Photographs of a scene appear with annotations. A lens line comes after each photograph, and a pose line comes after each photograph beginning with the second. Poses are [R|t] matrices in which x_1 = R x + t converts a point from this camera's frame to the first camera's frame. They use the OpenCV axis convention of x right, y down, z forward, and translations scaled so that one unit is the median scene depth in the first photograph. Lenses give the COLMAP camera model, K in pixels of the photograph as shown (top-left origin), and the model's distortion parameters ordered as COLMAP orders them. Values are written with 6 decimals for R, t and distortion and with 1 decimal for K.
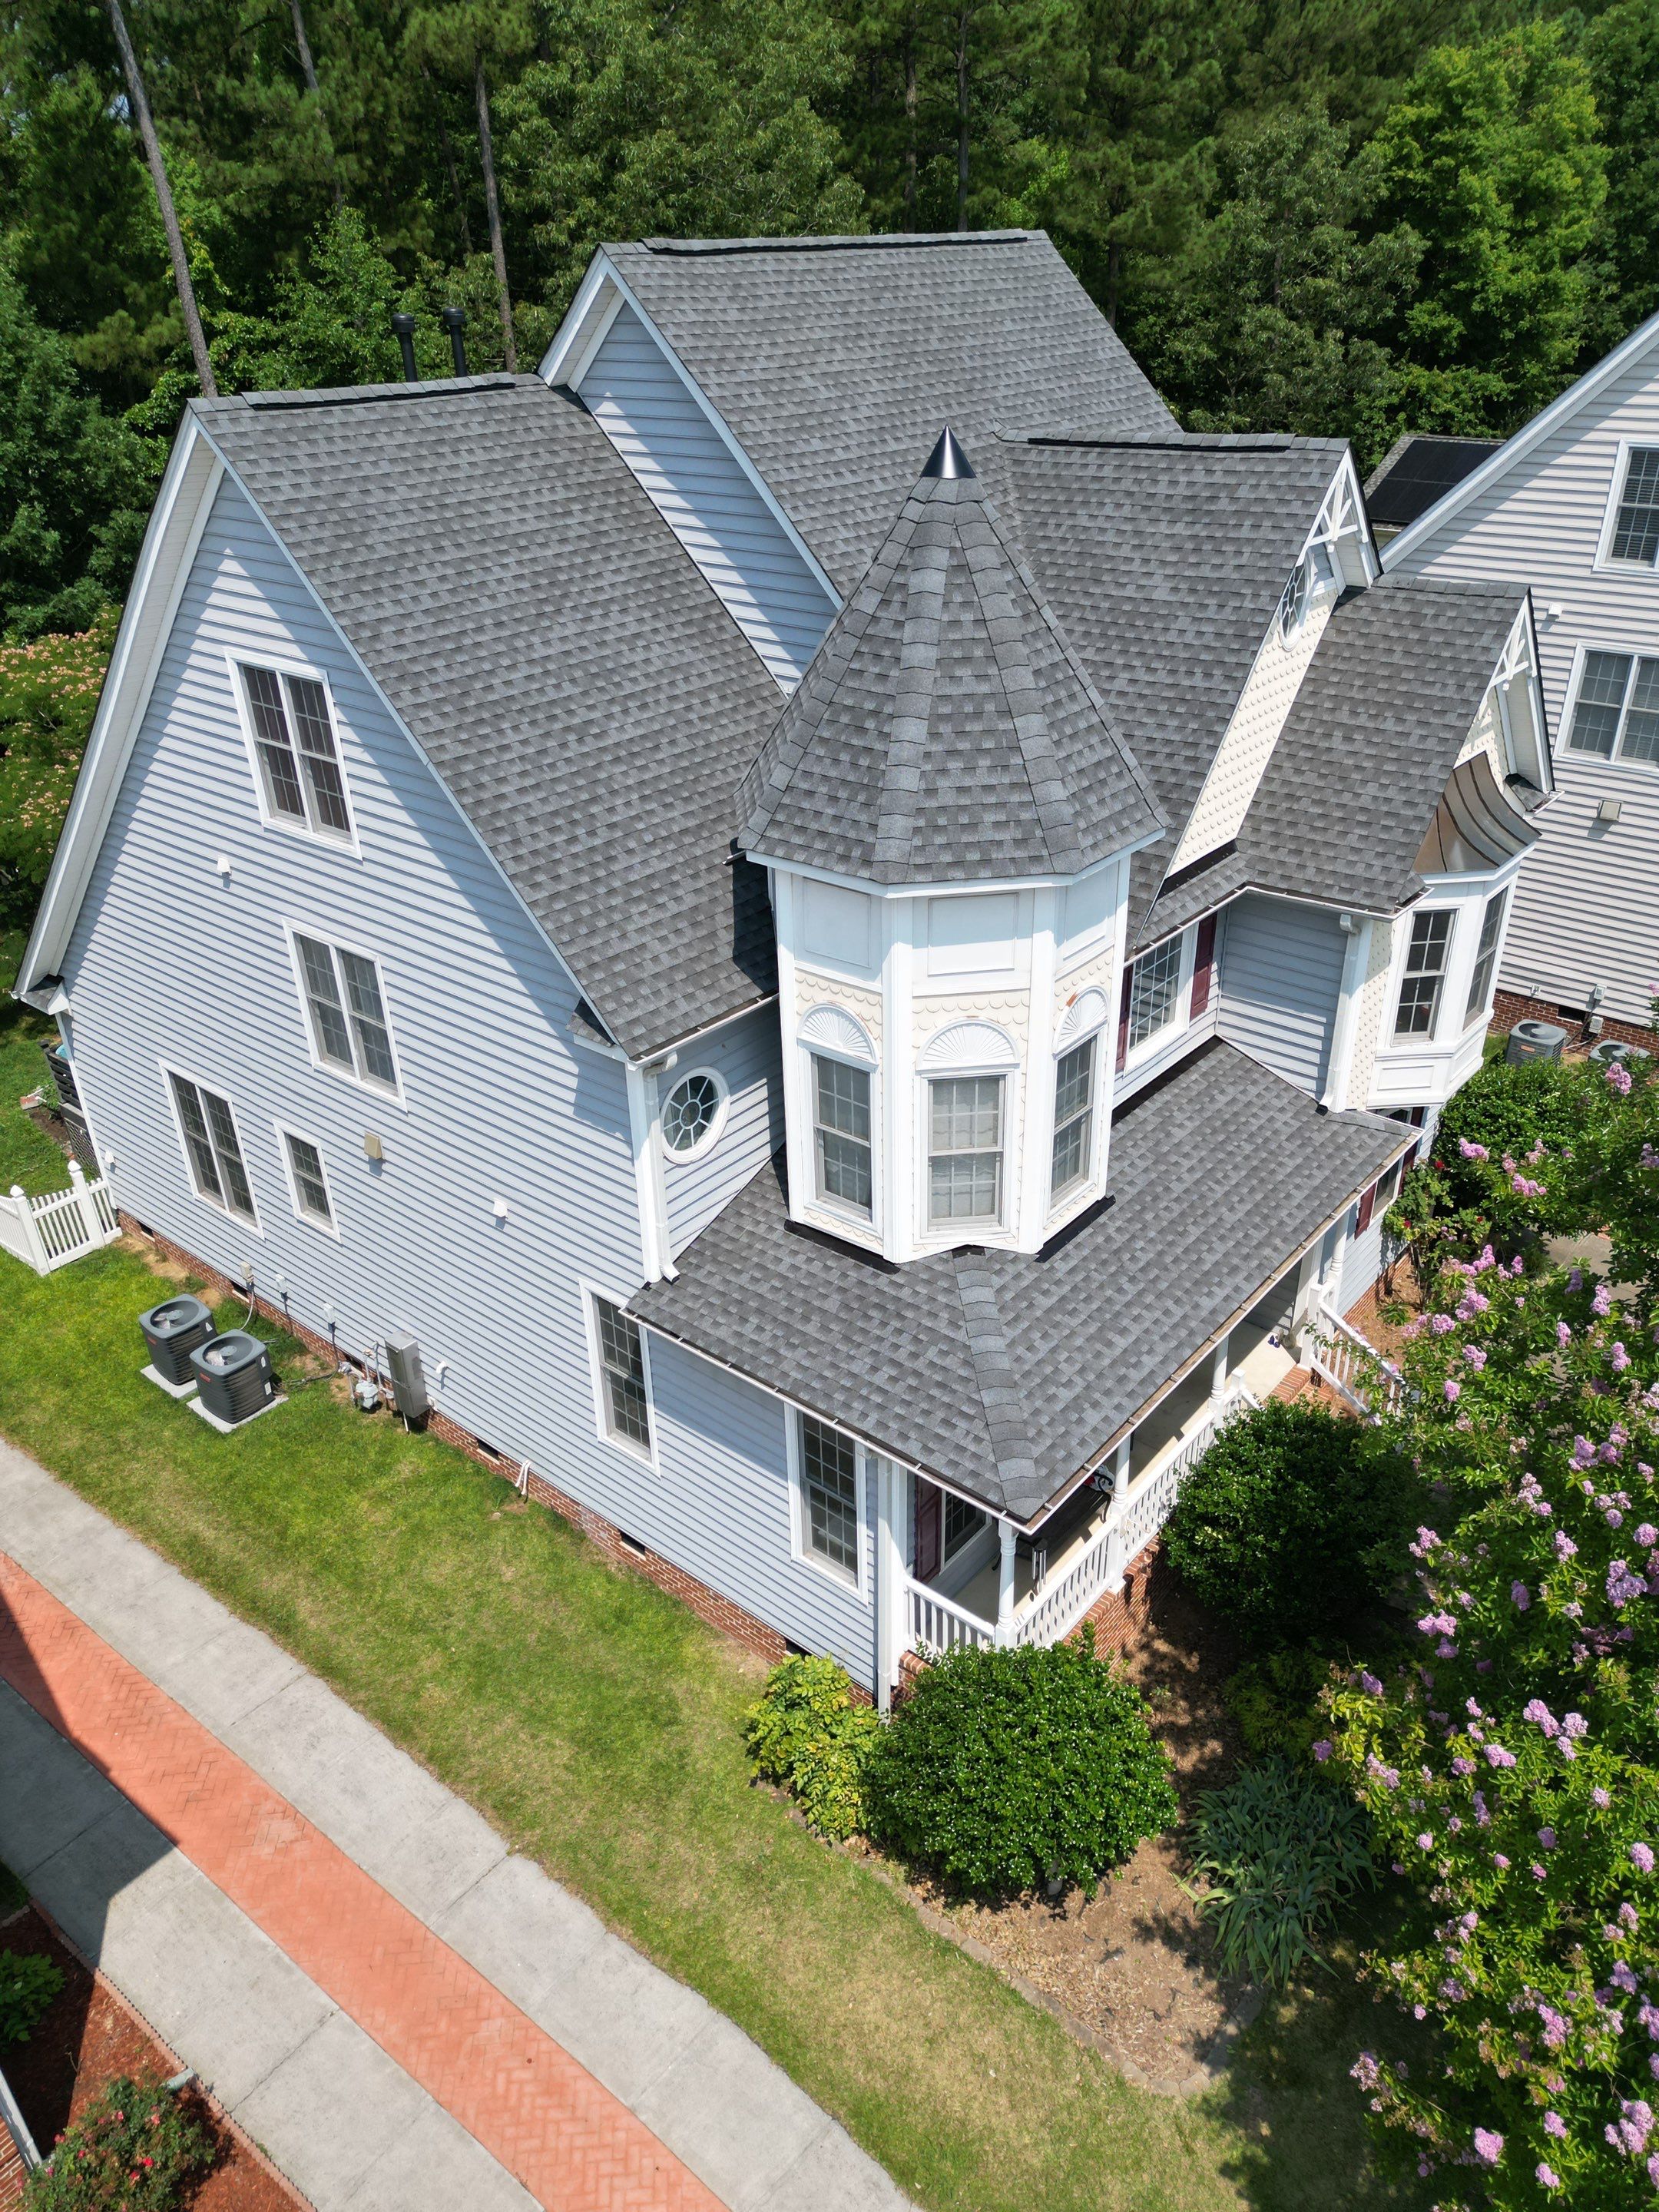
lens RADIAL K [[1529.1, 0, 822.1], [0, 1529.1, 1117.6], [0, 0, 1]] dist [0.064854, -0.053011]
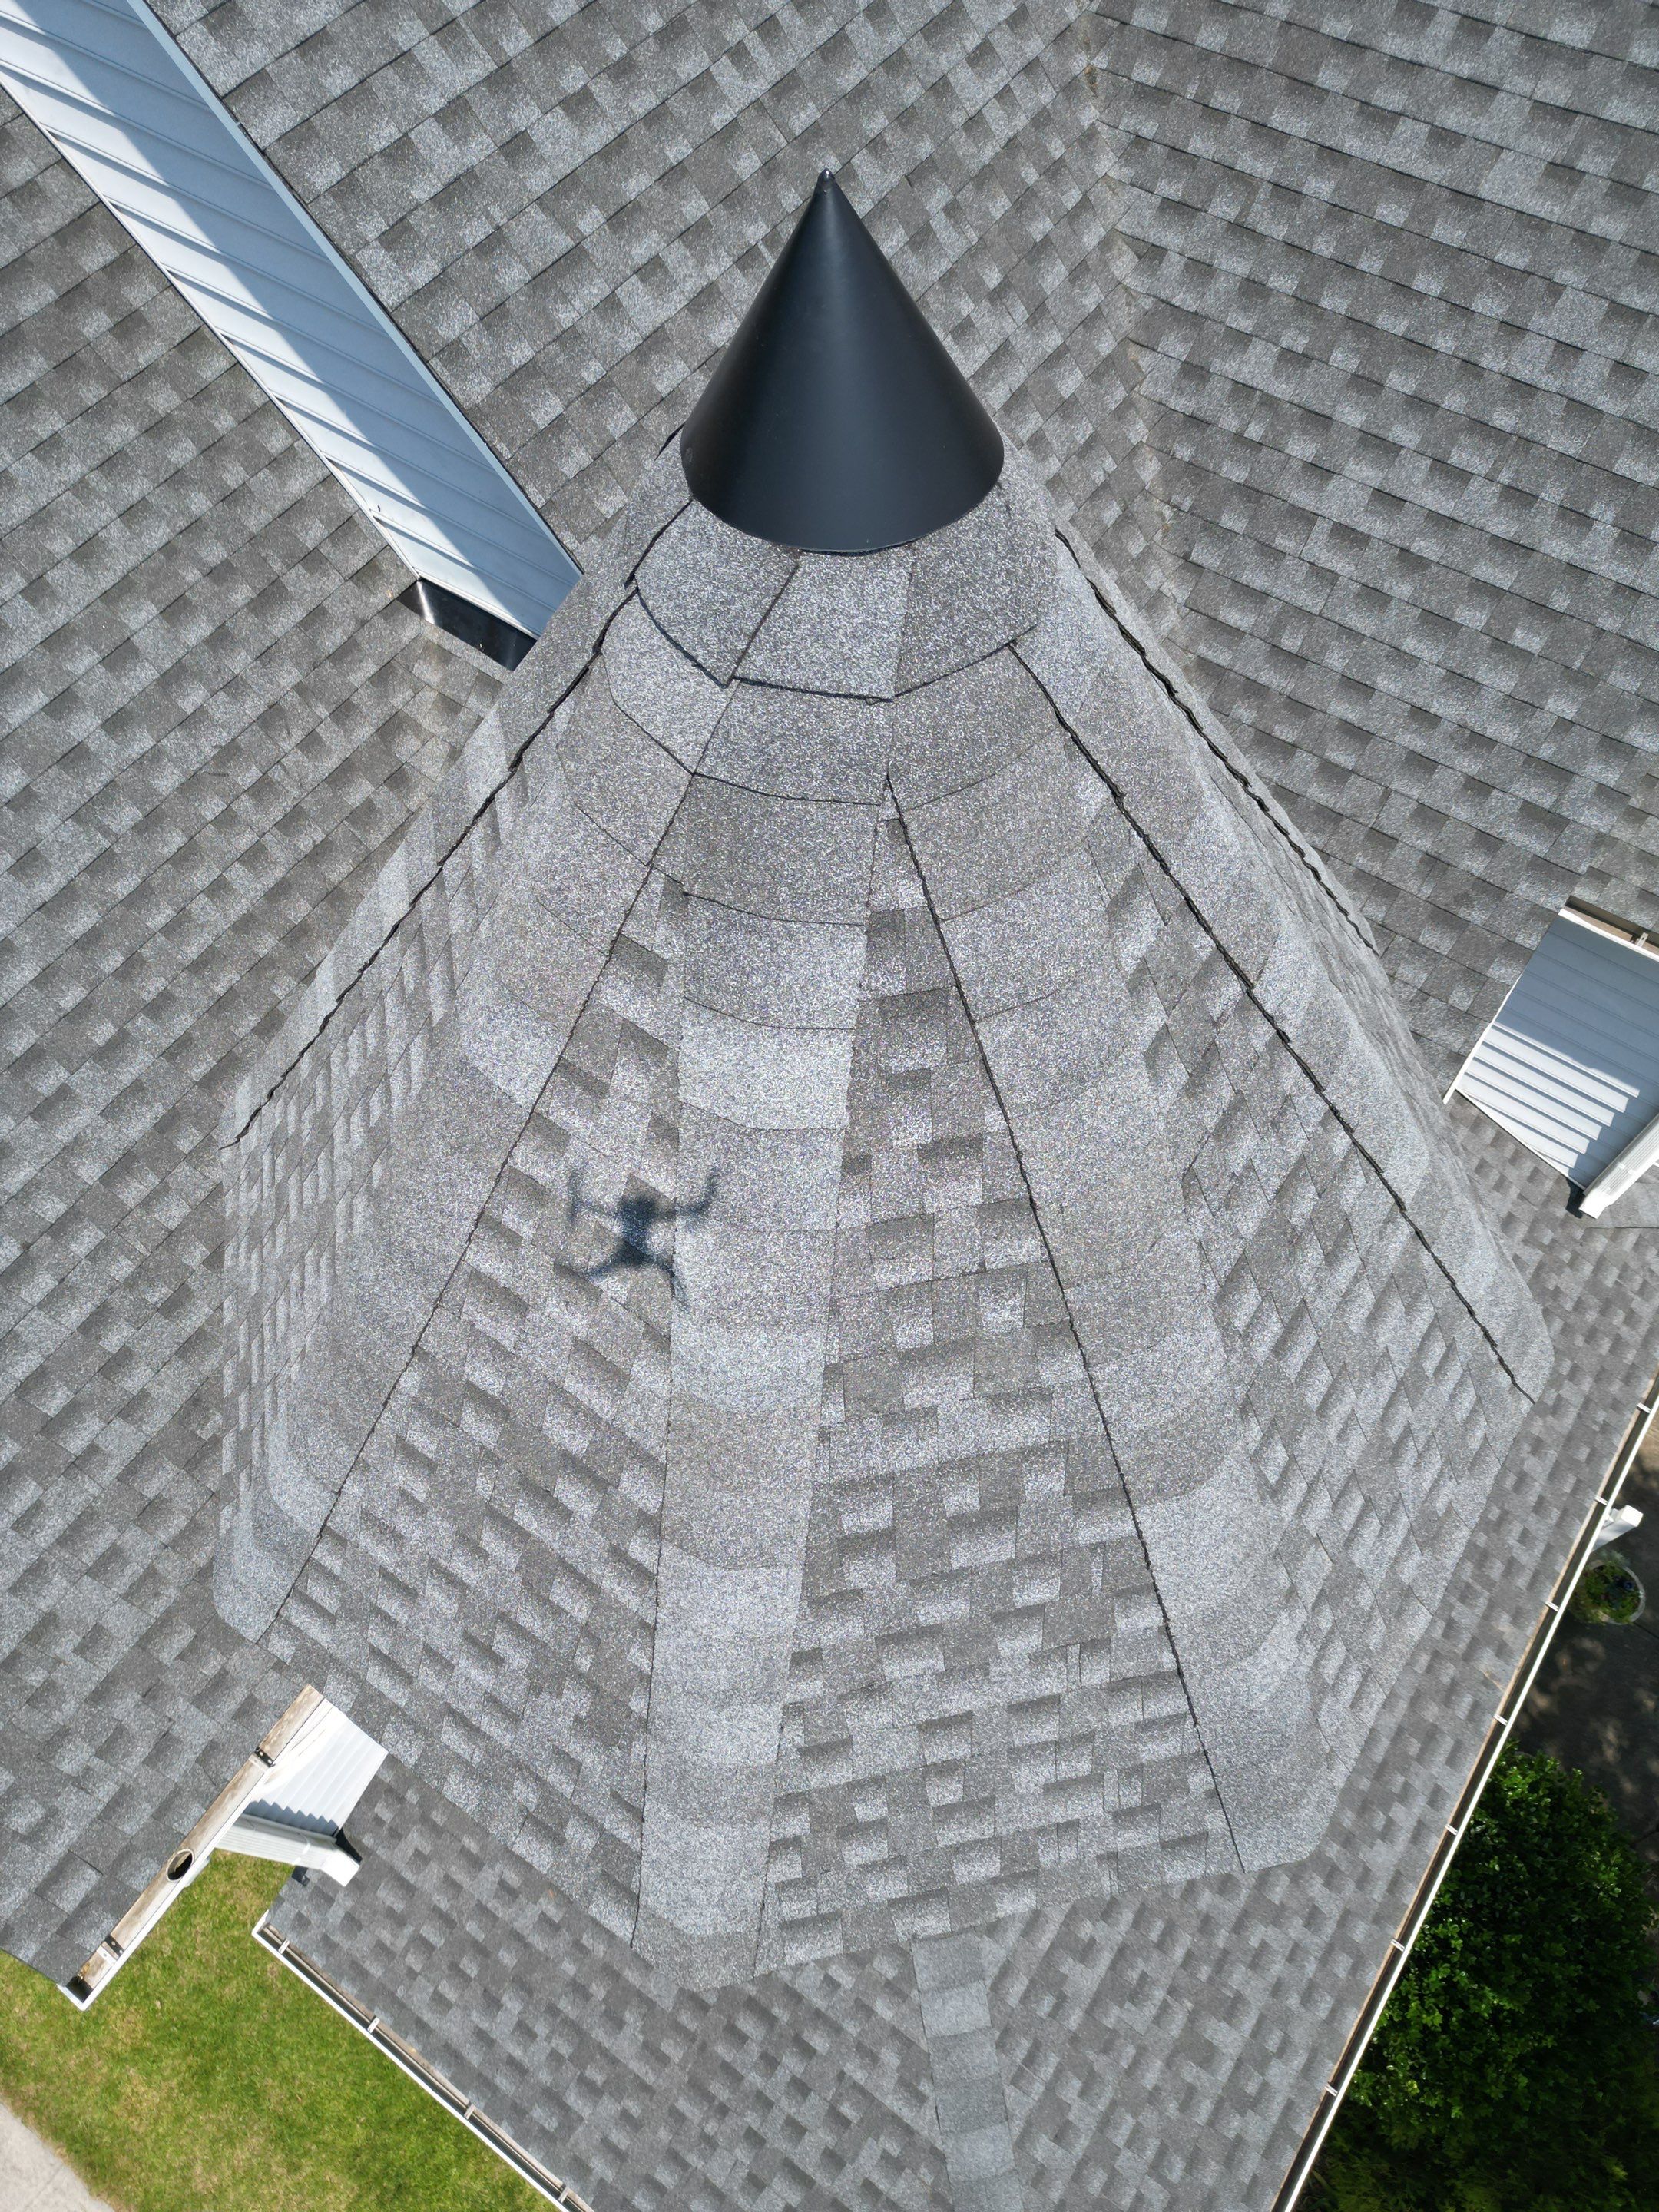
lens RADIAL K [[1529.1, 0, 828.9], [0, 1529.1, 1090.8], [0, 0, 1]] dist [0.064854, -0.053011]
pose [[0.995922, -0.076371, 0.048028, 0.053946], [0.039289, 0.846375, 0.531136, -0.366654], [-0.081213, -0.527083, 0.845924, 0.664928]]
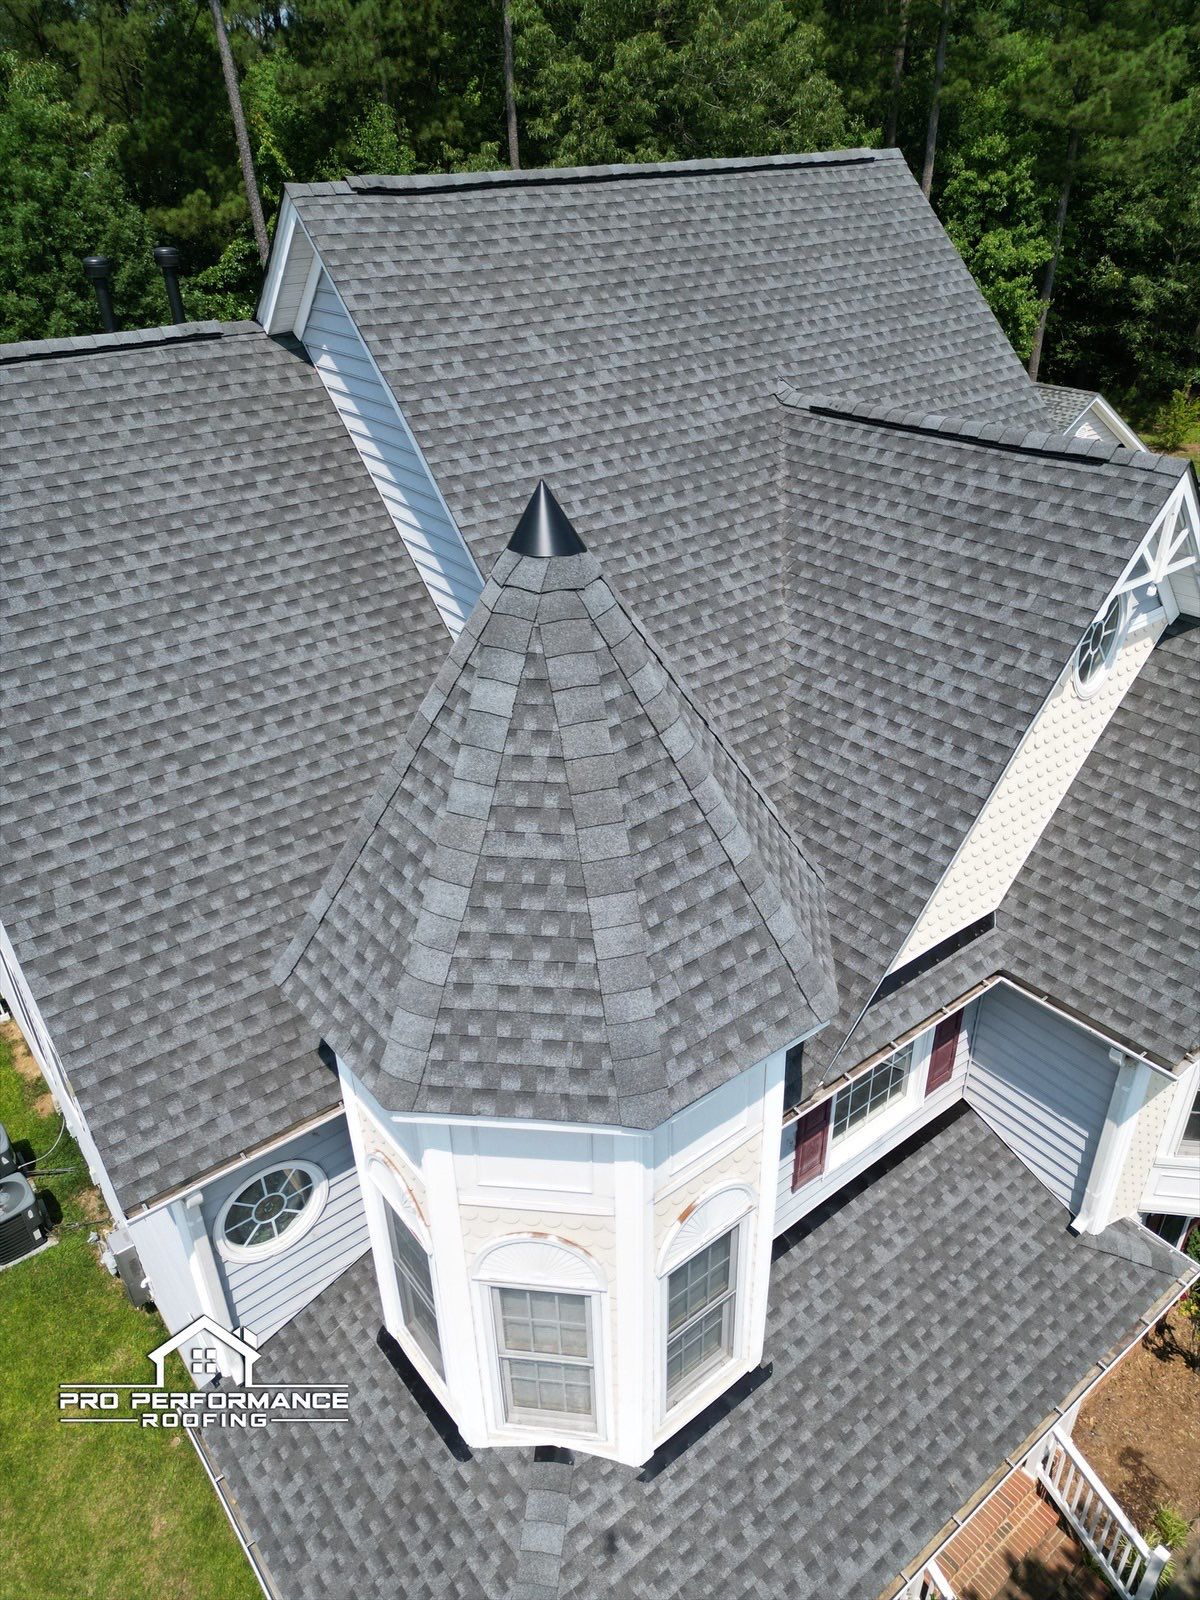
lens RADIAL K [[1106.0, 0, 600.5], [0, 1106.0, 806.1], [0, 0, 1]] dist [0.064854, -0.053011]
pose [[0.977447, 0.111773, -0.179176, 0.174793], [-0.104512, 0.993291, 0.049497, -0.264553], [0.183507, -0.029655, 0.982571, 0.401852]]
